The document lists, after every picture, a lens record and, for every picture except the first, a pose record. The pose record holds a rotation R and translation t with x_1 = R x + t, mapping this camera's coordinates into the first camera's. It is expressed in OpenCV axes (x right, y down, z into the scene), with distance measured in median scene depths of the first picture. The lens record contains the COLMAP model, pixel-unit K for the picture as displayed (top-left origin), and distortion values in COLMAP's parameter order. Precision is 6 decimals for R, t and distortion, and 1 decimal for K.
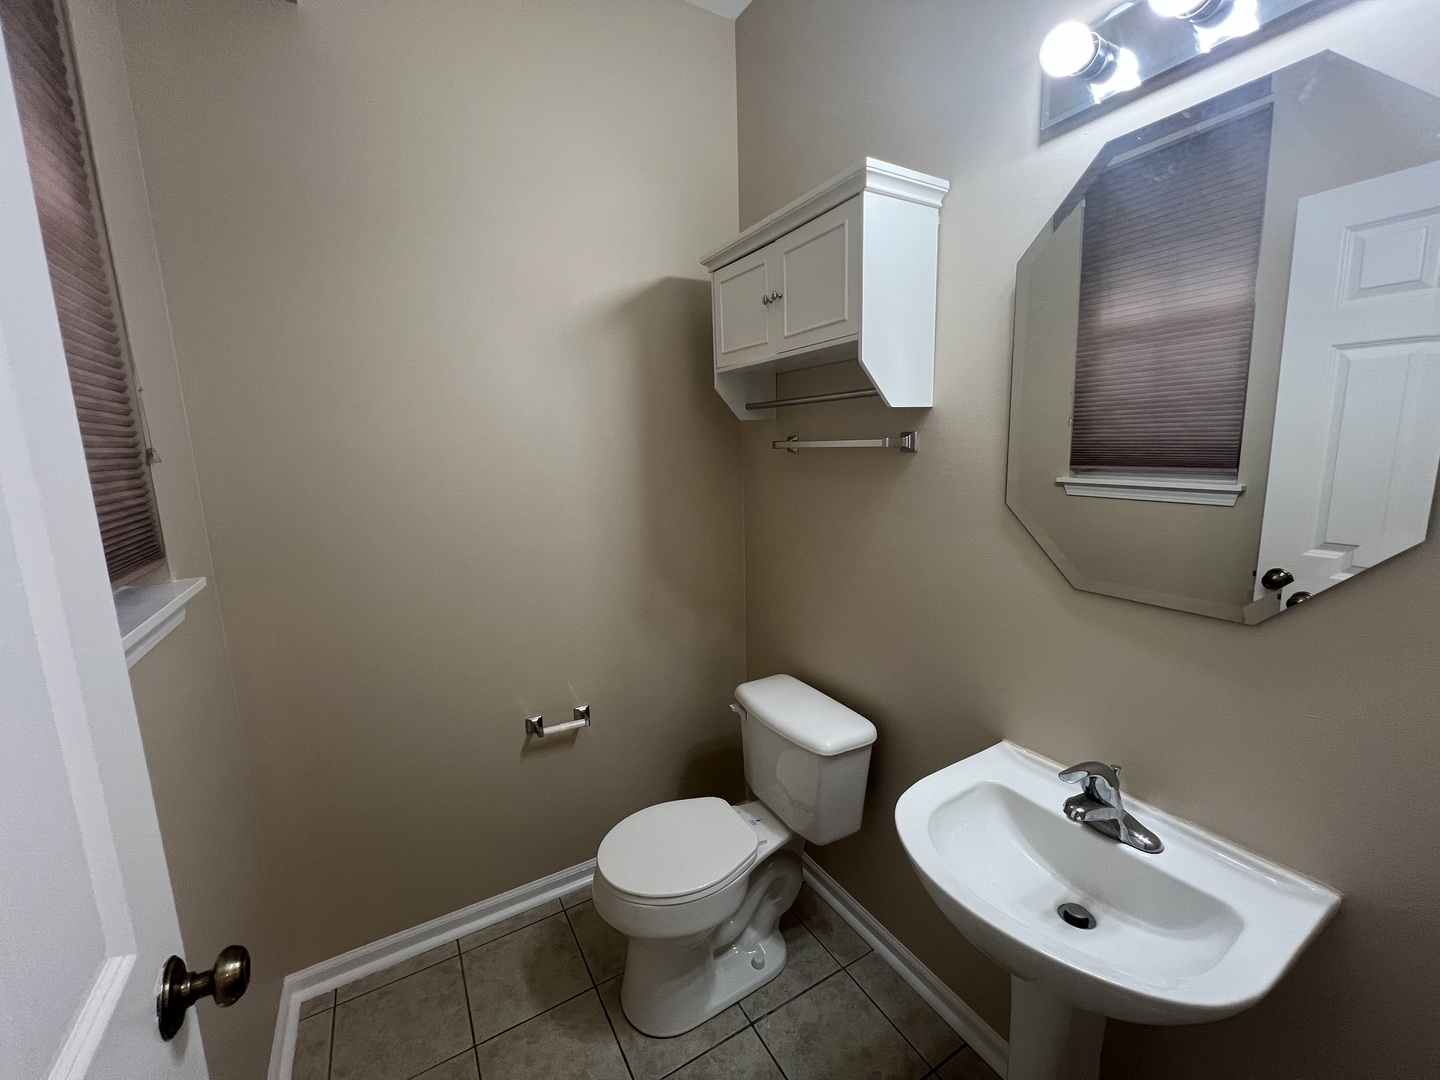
lens RADIAL K [[578.5, 0, 721.1], [0, 578.5, 537.5], [0, 0, 1]] dist [-0.000342, 0.000997]
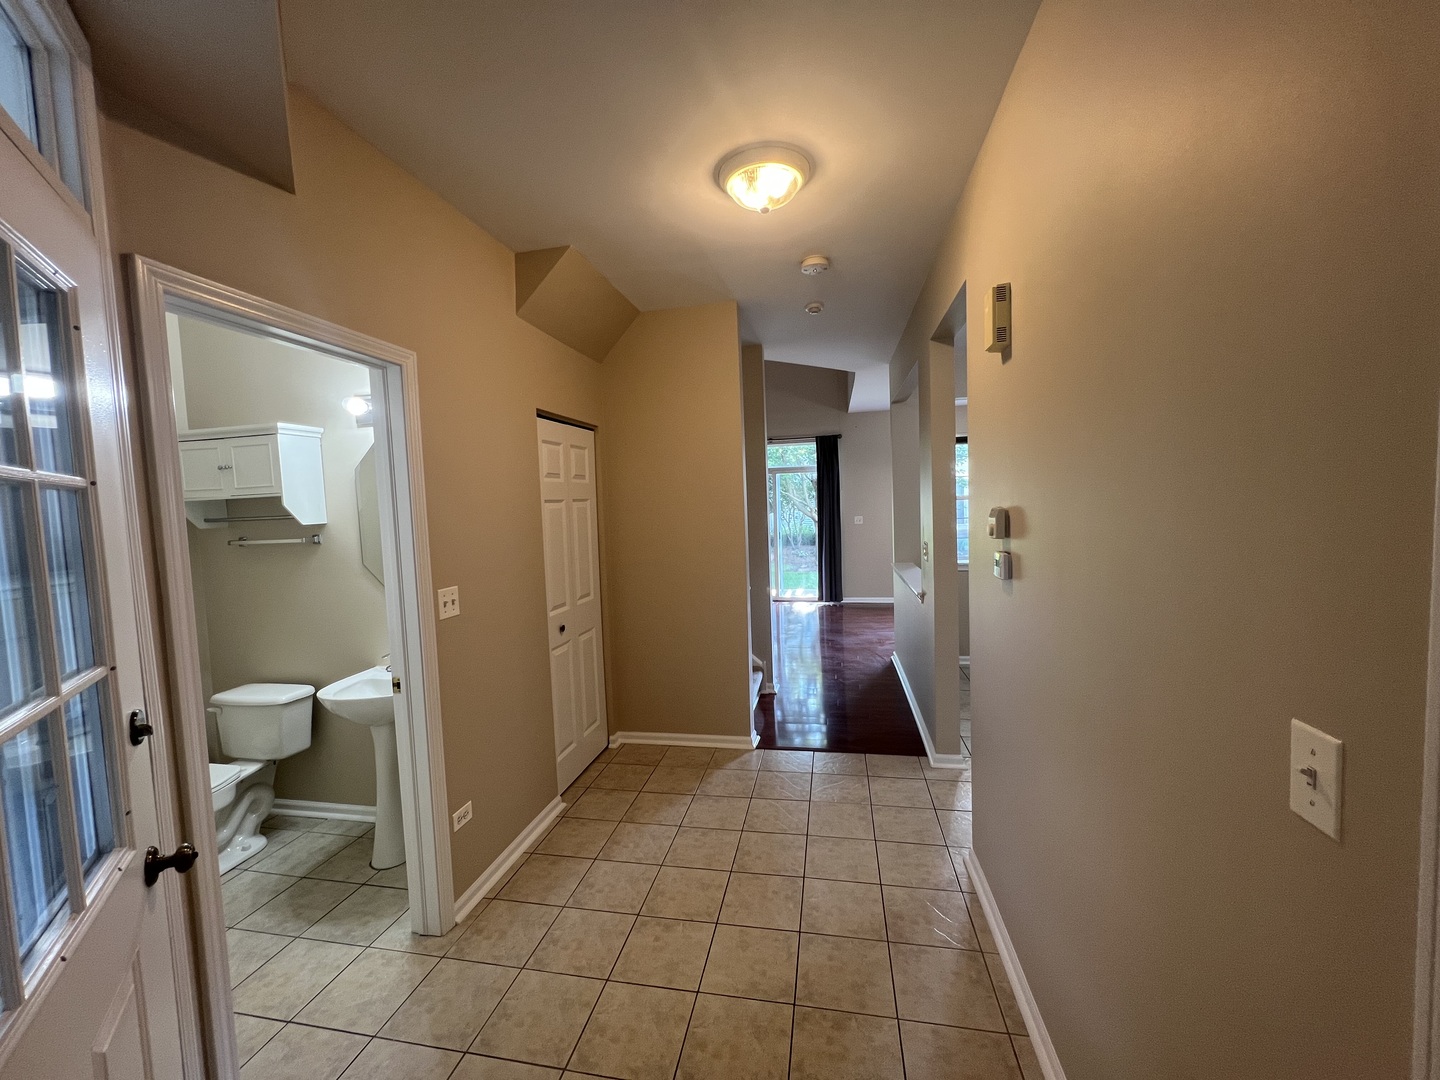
lens RADIAL K [[578.5, 0, 721.5], [0, 578.5, 545.6], [0, 0, 1]] dist [-0.000342, 0.000997]
pose [[0.665016, -0.049780, 0.745168, -0.240357], [0.145943, 0.987201, -0.064296, 0.187421], [-0.732431, 0.151510, 0.663770, -1.330453]]
